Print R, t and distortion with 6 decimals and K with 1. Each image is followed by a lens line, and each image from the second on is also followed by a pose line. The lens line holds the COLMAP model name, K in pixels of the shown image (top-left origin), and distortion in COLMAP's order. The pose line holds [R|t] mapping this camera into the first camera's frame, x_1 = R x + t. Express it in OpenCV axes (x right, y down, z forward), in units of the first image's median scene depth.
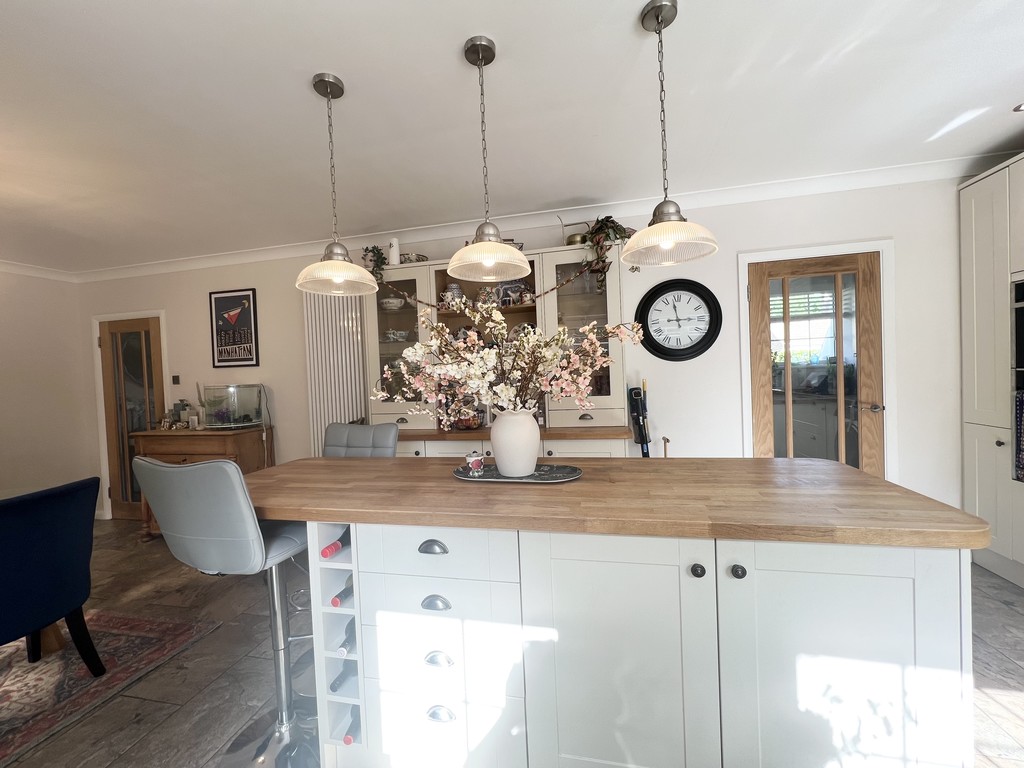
lens RADIAL K [[410.4, 0, 508.9], [0, 410.4, 382.7], [0, 0, 1]] dist [-0.000910, -0.000008]
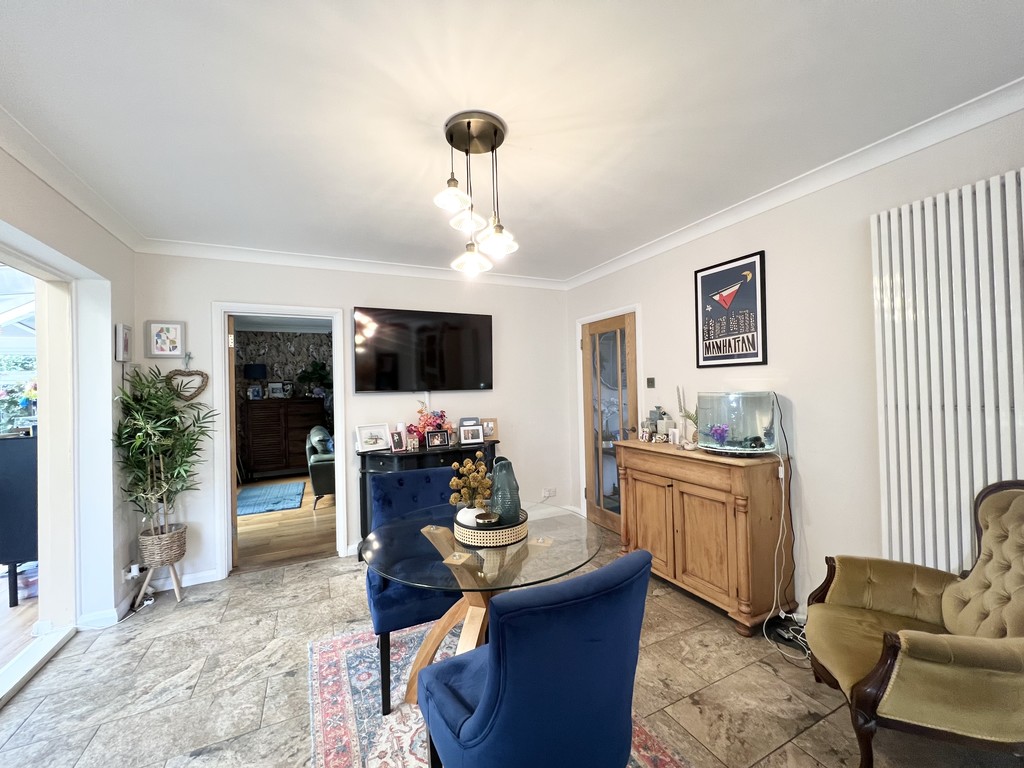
lens RADIAL K [[410.4, 0, 508.9], [0, 410.4, 382.7], [0, 0, 1]] dist [-0.000910, -0.000008]
pose [[0.625809, 0.016018, -0.779812, -0.374515], [-0.021029, 0.999772, 0.003660, -0.004331], [0.779693, 0.014108, 0.626003, 0.264166]]
